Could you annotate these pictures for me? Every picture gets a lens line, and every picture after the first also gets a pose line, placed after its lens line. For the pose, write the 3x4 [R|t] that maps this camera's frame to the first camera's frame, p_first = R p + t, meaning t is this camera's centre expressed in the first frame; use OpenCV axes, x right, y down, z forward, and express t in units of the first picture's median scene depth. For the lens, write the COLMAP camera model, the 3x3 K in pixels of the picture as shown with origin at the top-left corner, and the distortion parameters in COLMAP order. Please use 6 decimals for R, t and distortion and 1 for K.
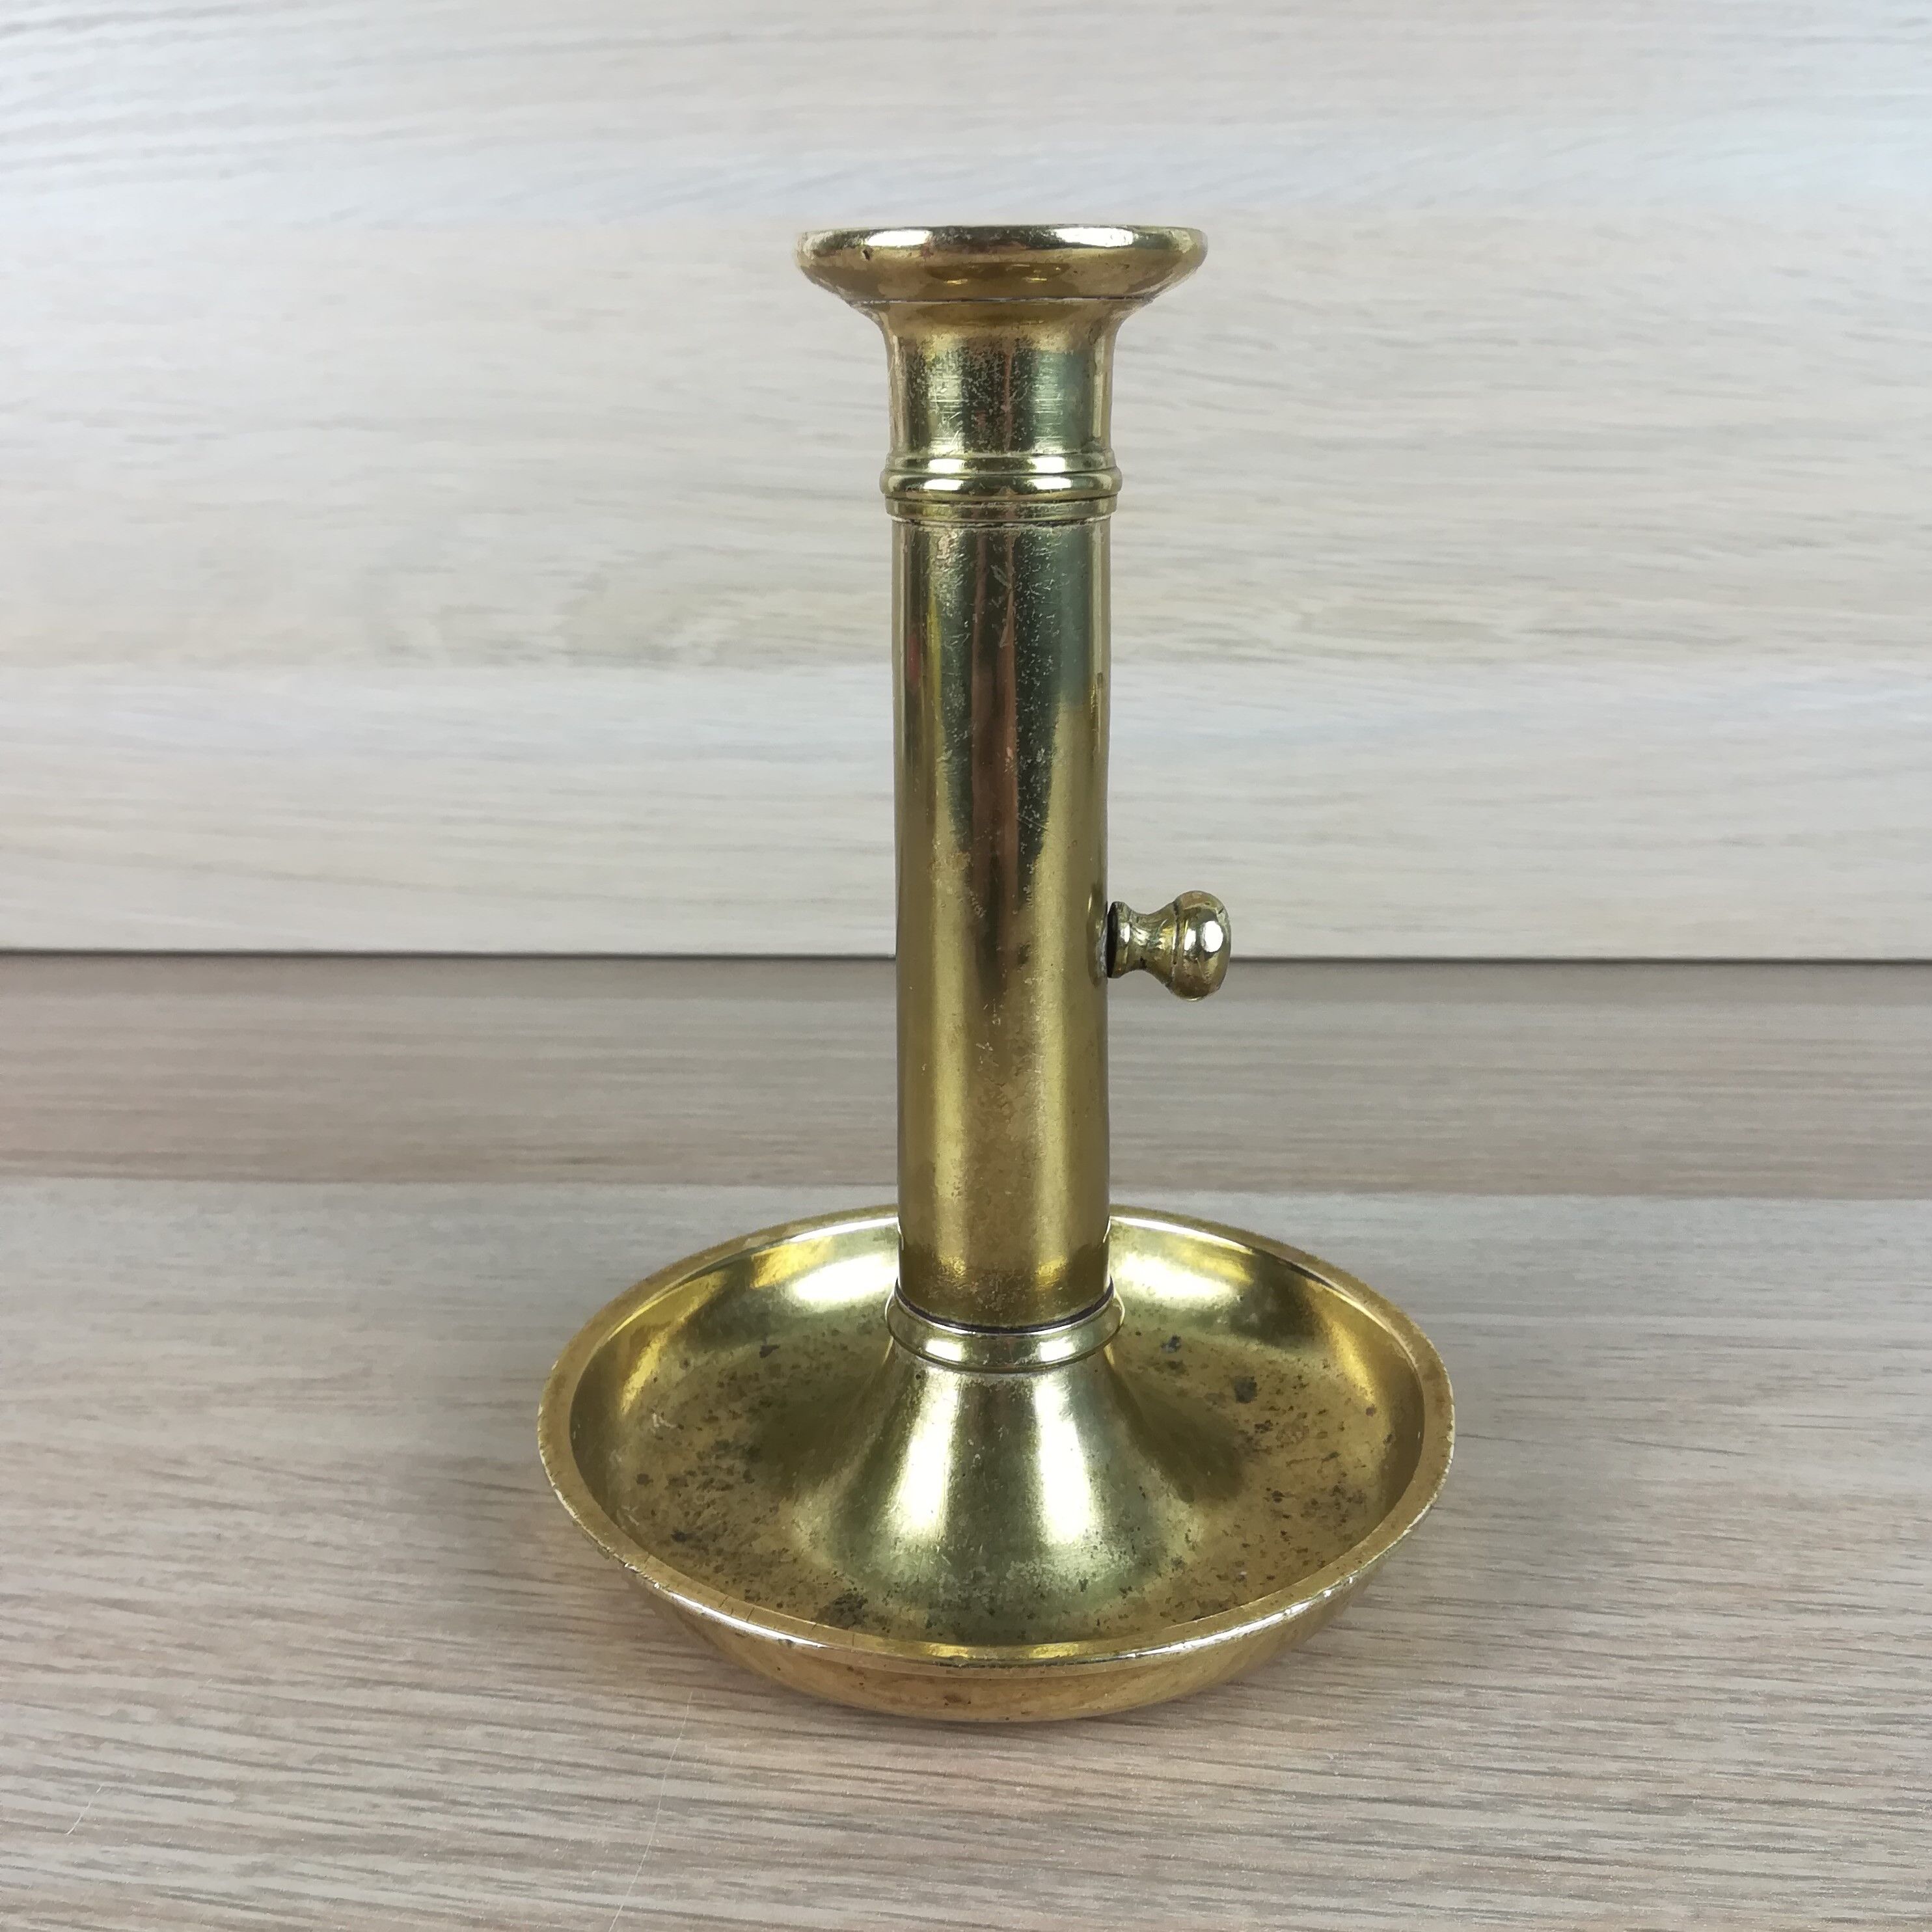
lens RADIAL K [[2028.2, 0, 976.1], [0, 2028.2, 979.6], [0, 0, 1]] dist [-0.002144, 0.000000]
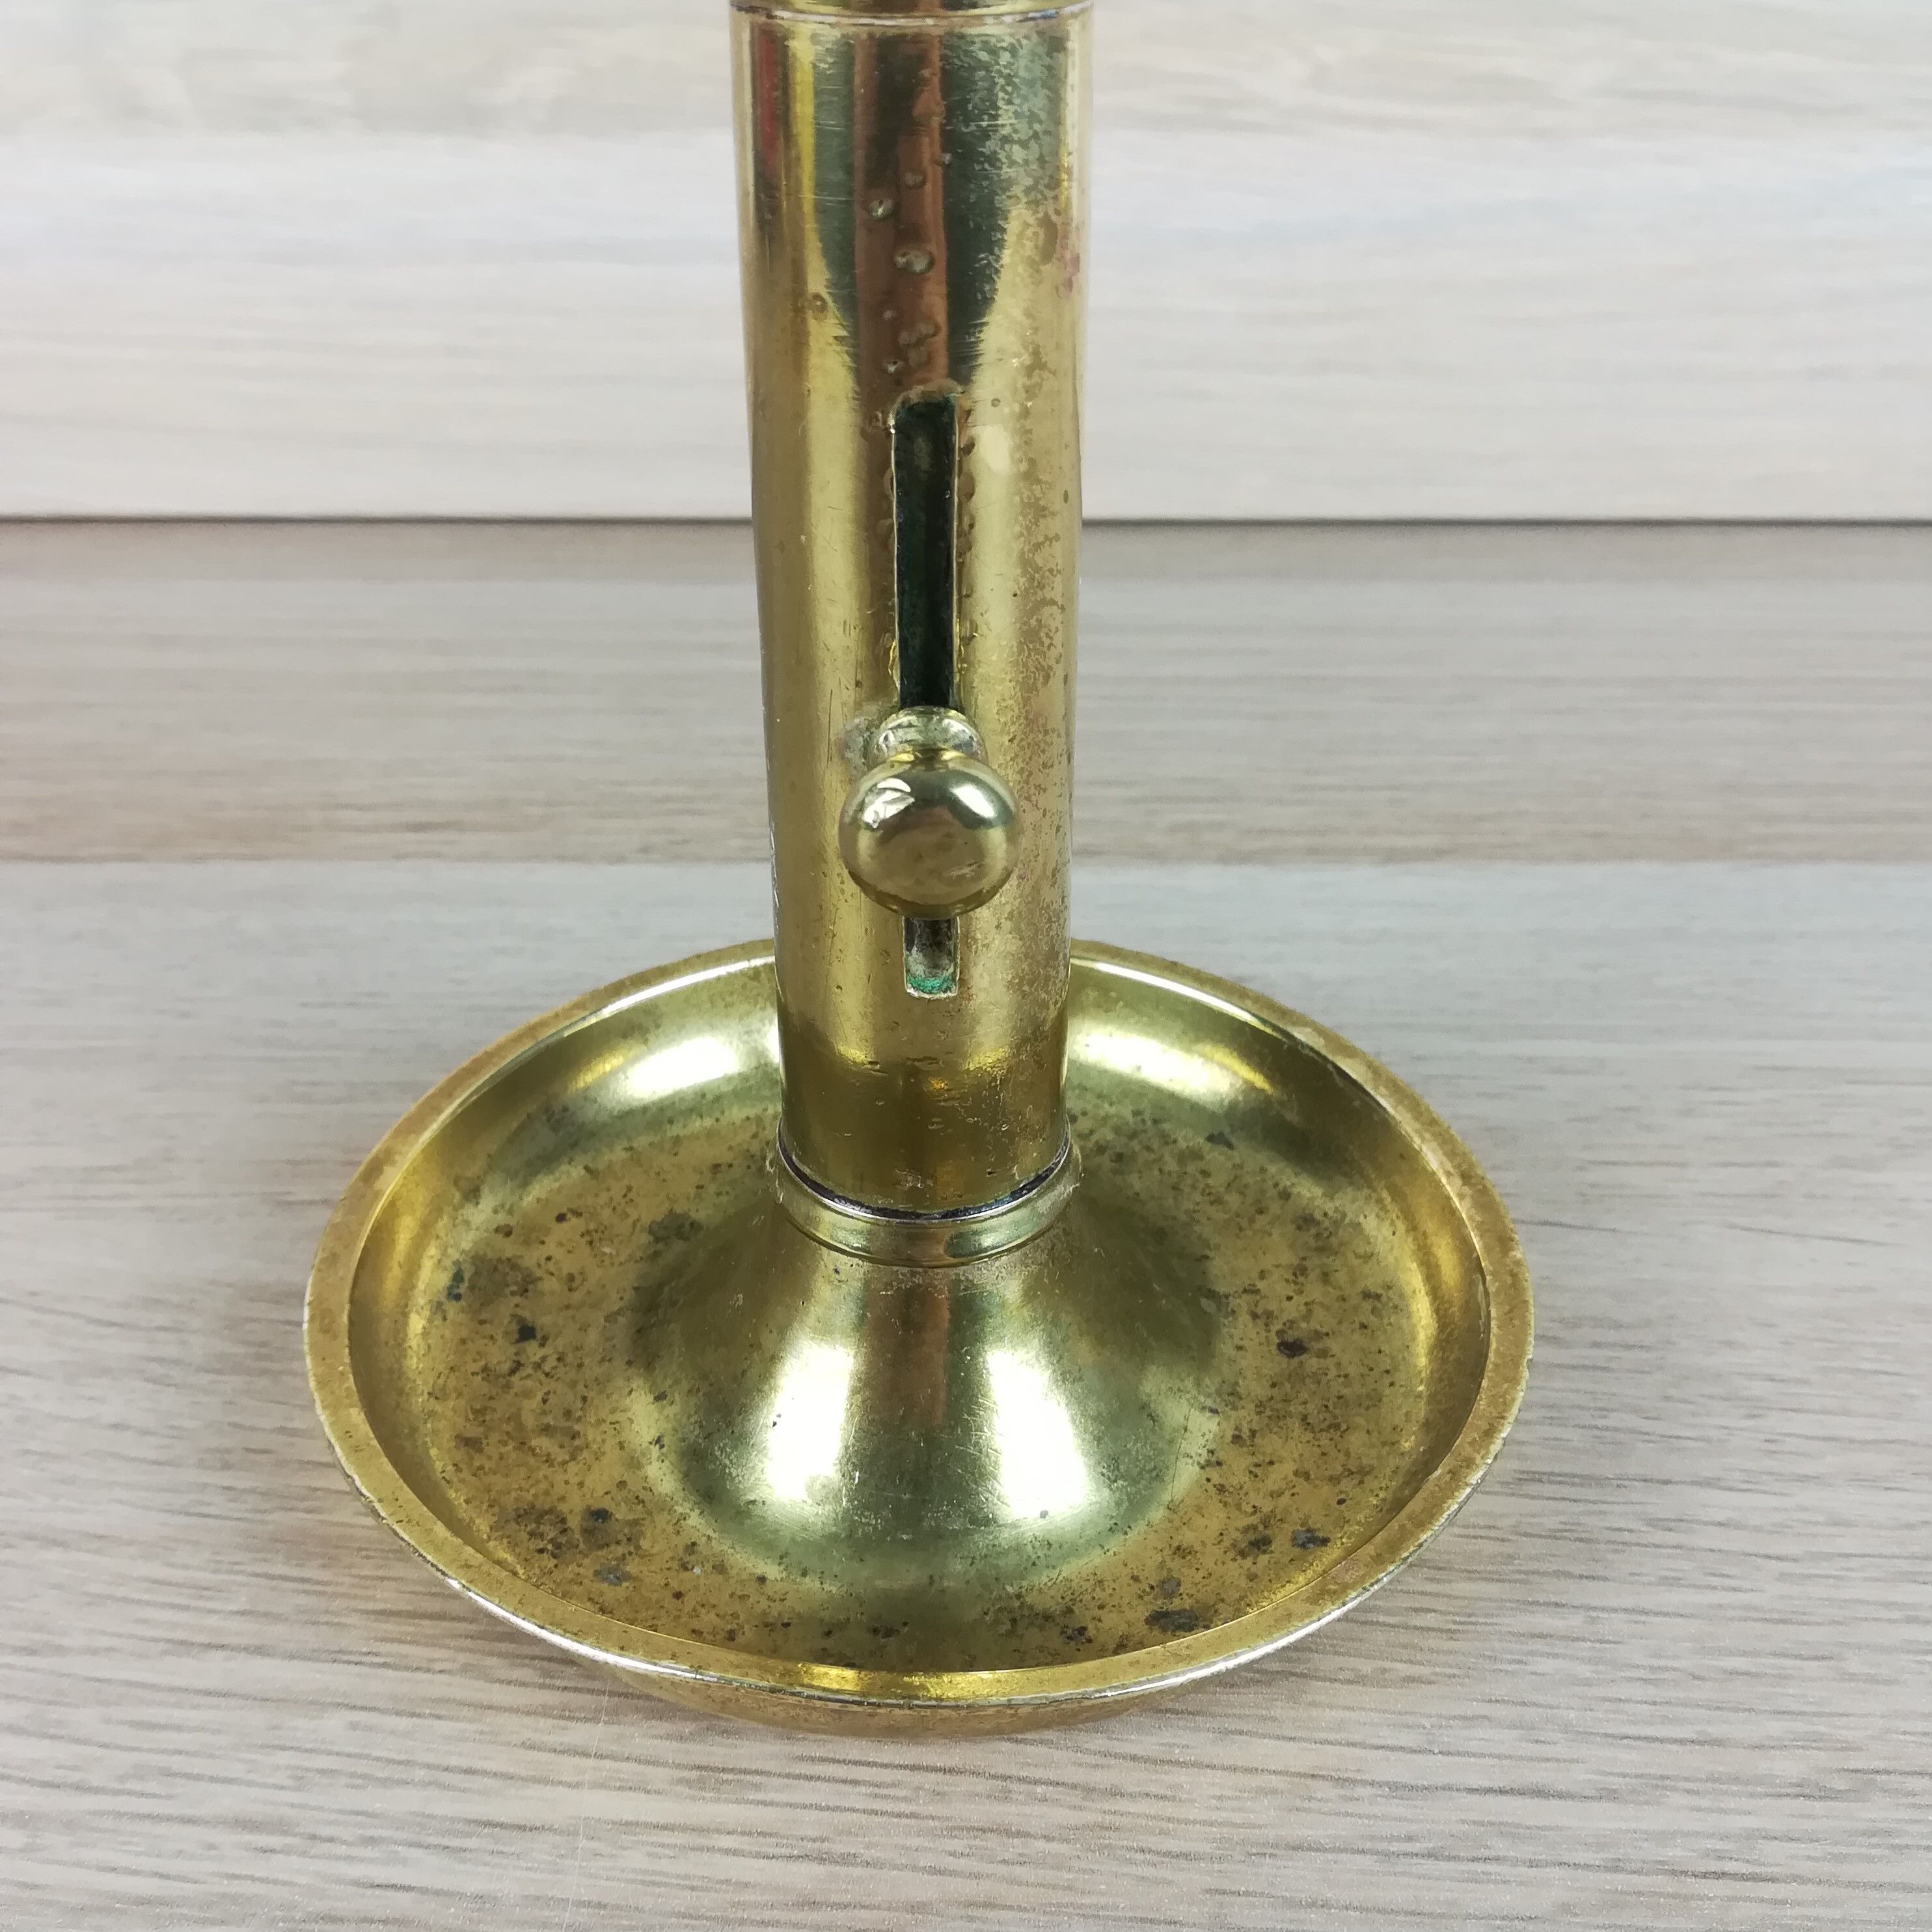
lens RADIAL K [[2048.8, 0, 973.4], [0, 2048.8, 1076.3], [0, 0, 1]] dist [-0.005576, 0.000000]
pose [[0.998315, -0.020658, 0.054232, -0.026775], [0.003450, 0.953973, 0.299873, -0.065807], [-0.057931, -0.299181, 0.952436, 0.206685]]
